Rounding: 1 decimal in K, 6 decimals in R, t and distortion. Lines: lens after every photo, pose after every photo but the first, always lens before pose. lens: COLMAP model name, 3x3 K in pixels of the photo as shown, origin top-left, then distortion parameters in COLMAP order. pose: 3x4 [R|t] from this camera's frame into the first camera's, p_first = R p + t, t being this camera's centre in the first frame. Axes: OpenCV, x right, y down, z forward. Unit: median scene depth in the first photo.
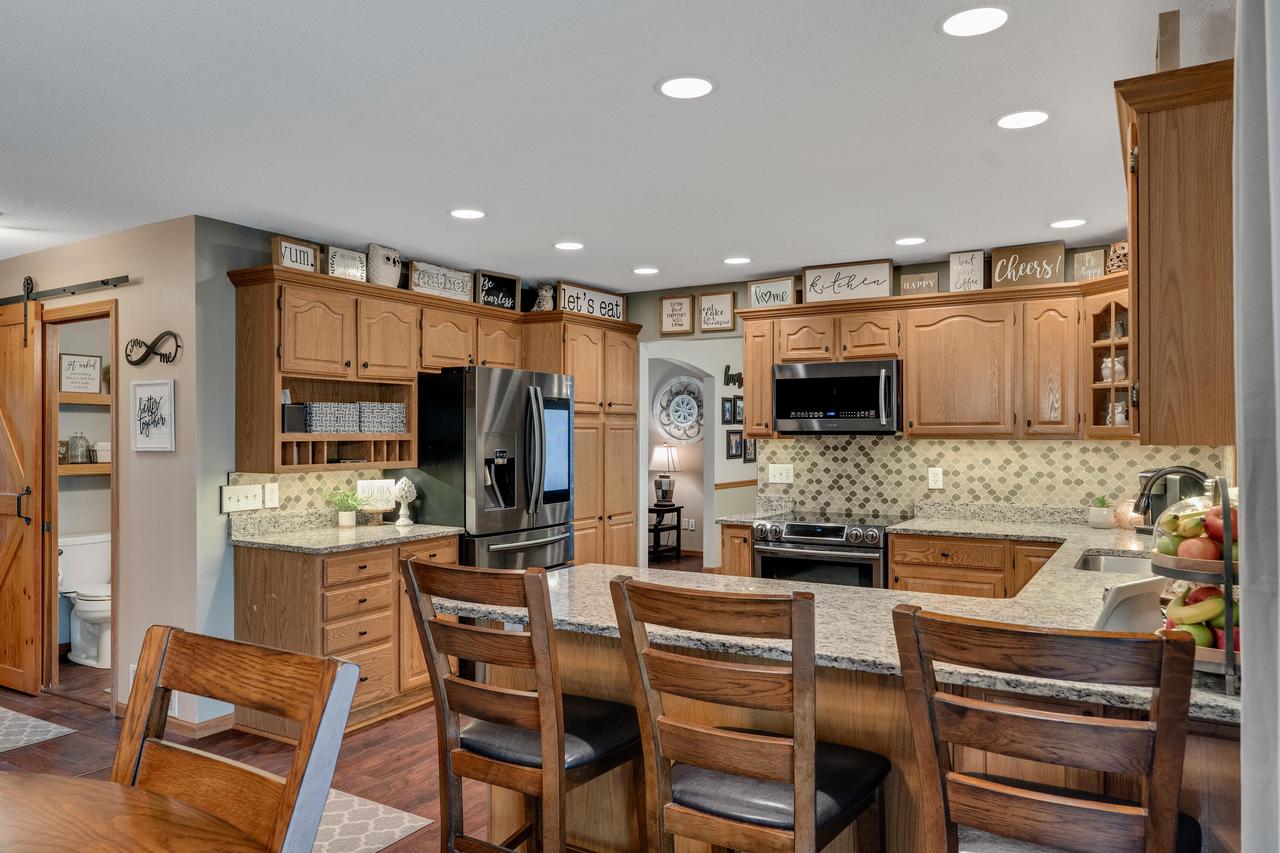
lens RADIAL K [[867.3, 0, 631.9], [0, 867.3, 434.9], [0, 0, 1]] dist [-0.007530, 0.005278]
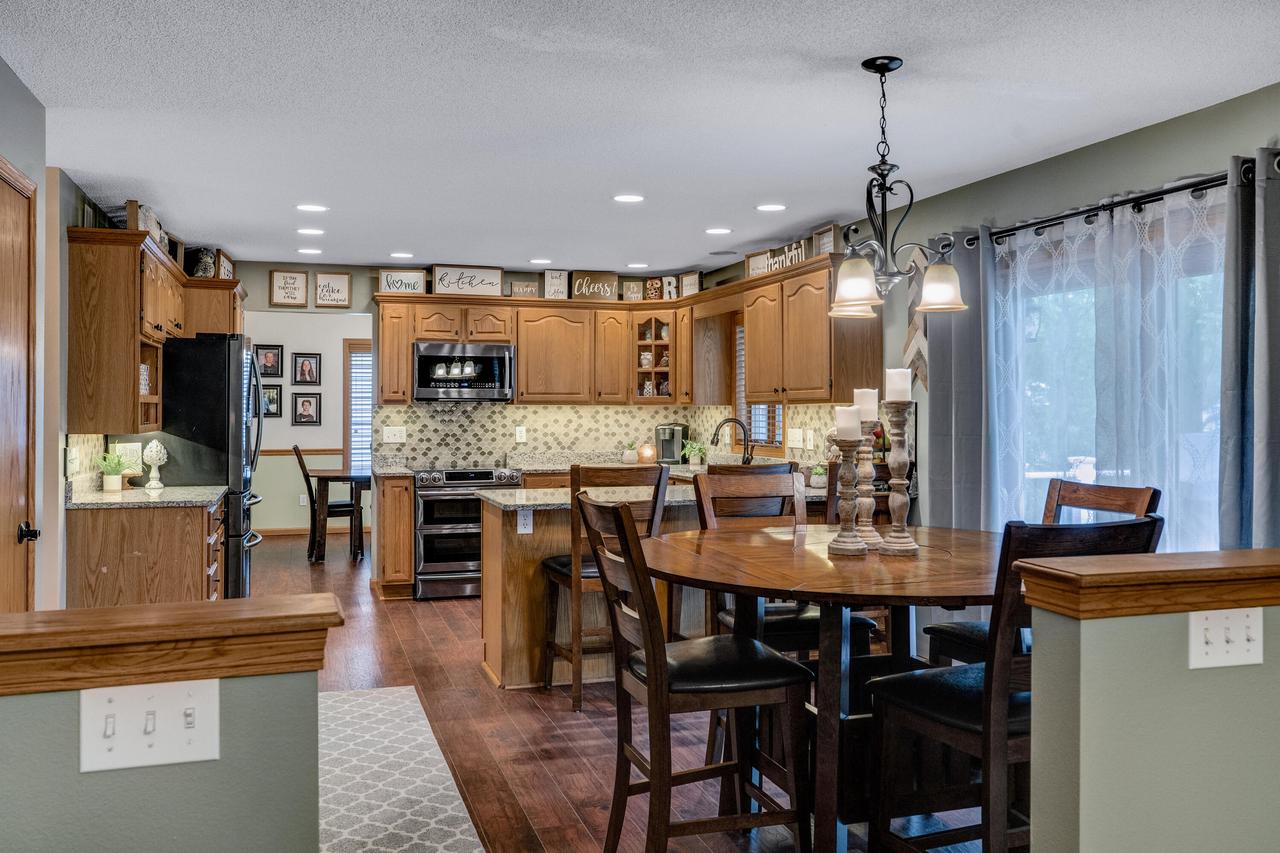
lens RADIAL K [[1070.6, 0, 654.0], [0, 1070.6, 396.4], [0, 0, 1]] dist [-0.009684, 0.001953]
pose [[0.648397, 0.010955, 0.761224, -0.802239], [-0.000805, 0.999906, -0.013704, 0.014608], [-0.761302, 0.008273, 0.648345, -0.228280]]
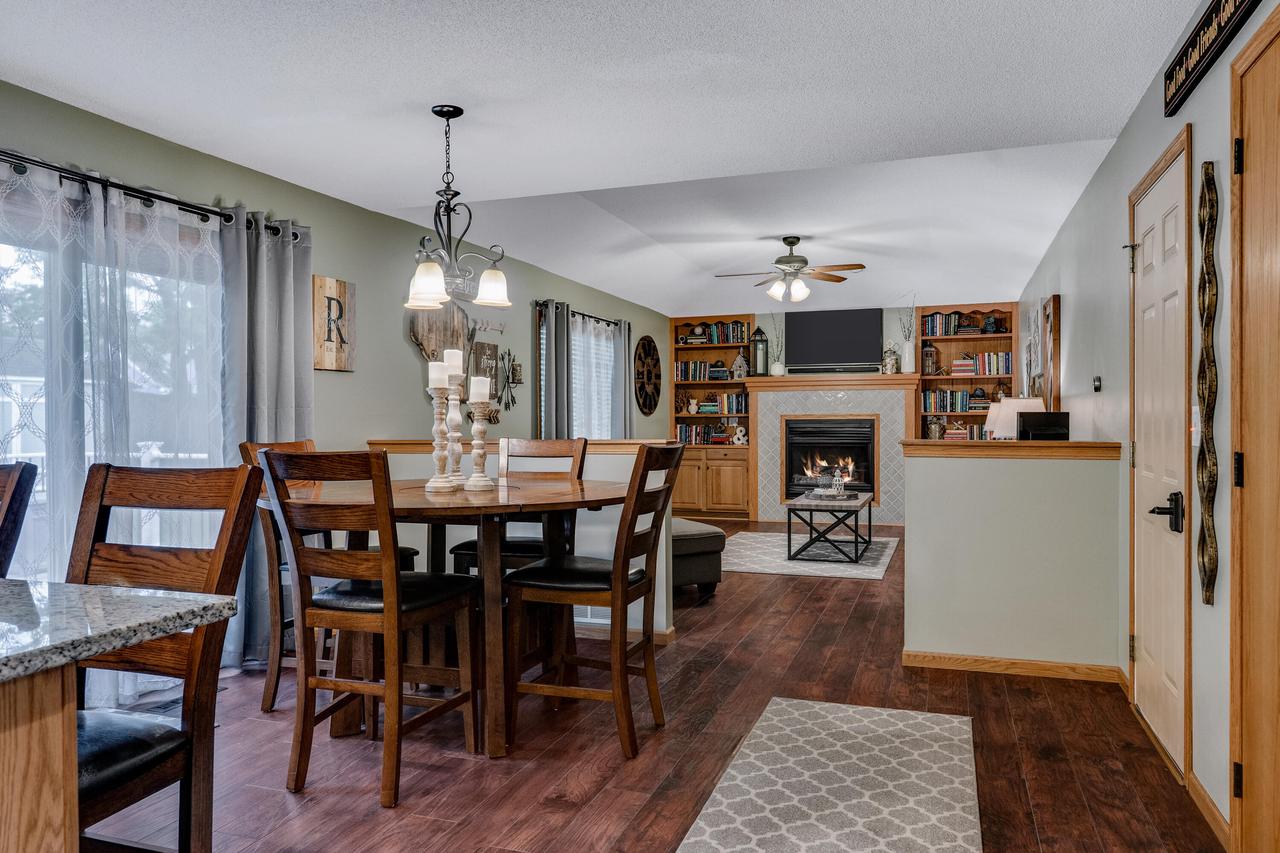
lens RADIAL K [[867.3, 0, 637.5], [0, 867.3, 435.1], [0, 0, 1]] dist [-0.007530, 0.005278]
pose [[-0.979410, 0.011189, -0.201572, -0.201815], [0.007413, 0.999783, 0.019479, 0.045748], [0.201746, 0.017584, -0.979280, 0.822514]]
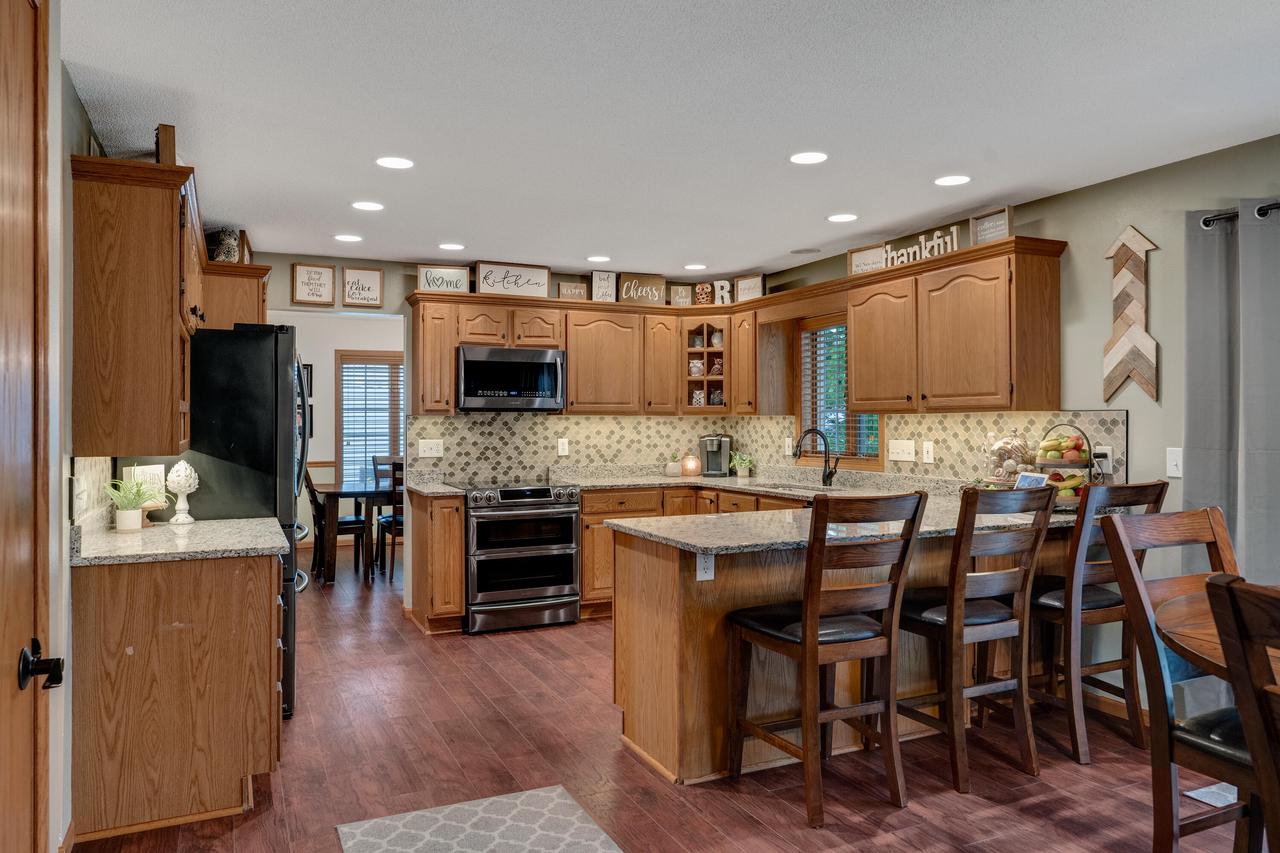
lens RADIAL K [[867.3, 0, 637.3], [0, 867.3, 413.3], [0, 0, 1]] dist [-0.007530, 0.005278]
pose [[0.553343, 0.007122, 0.832923, -0.658419], [0.002387, 0.999946, -0.010136, 0.015105], [-0.832950, 0.007597, 0.553296, 0.232656]]
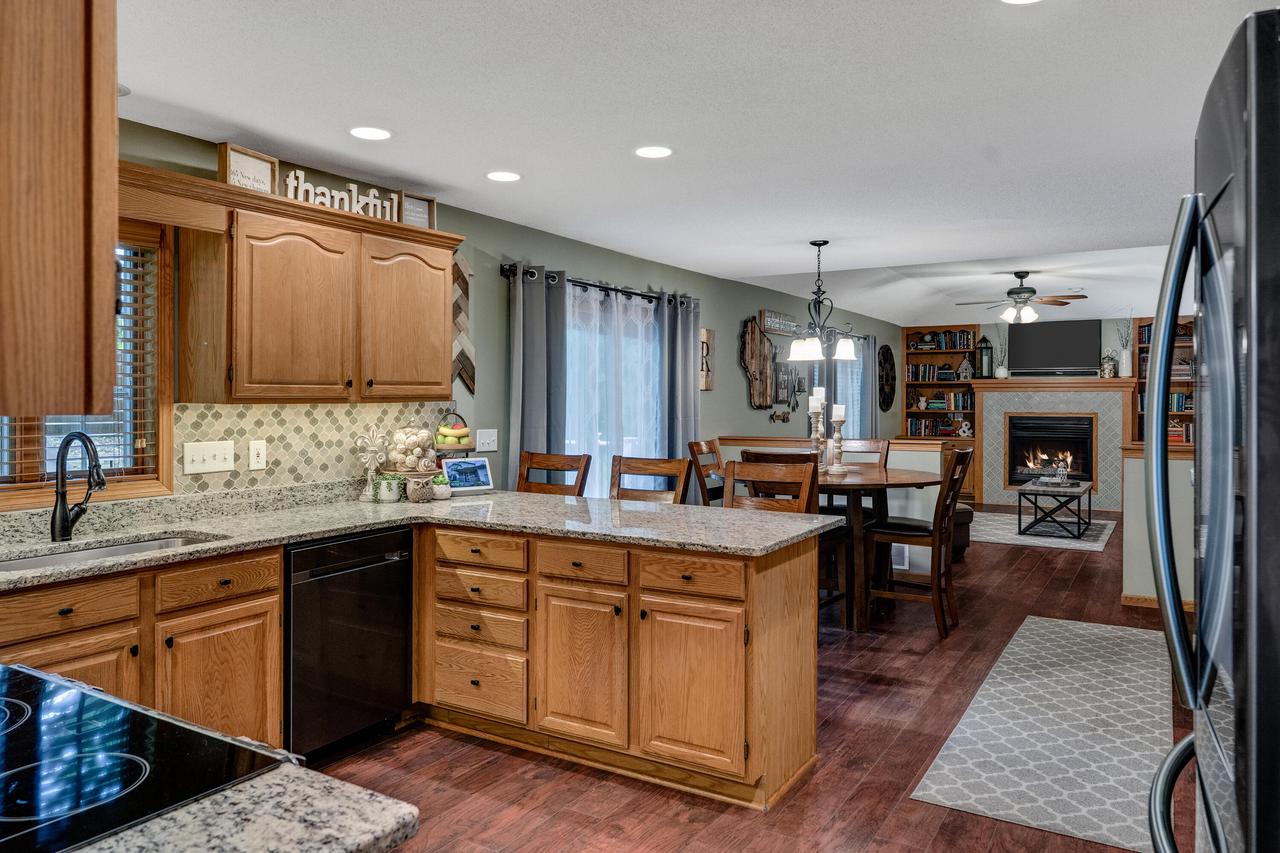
lens RADIAL K [[867.3, 0, 632.0], [0, 867.3, 401.3], [0, 0, 1]] dist [-0.007530, 0.005278]
pose [[-0.999938, 0.000385, 0.011158, 0.041571], [0.000427, 0.999993, 0.003784, 0.002155], [-0.011157, 0.003788, -0.999931, 1.256484]]
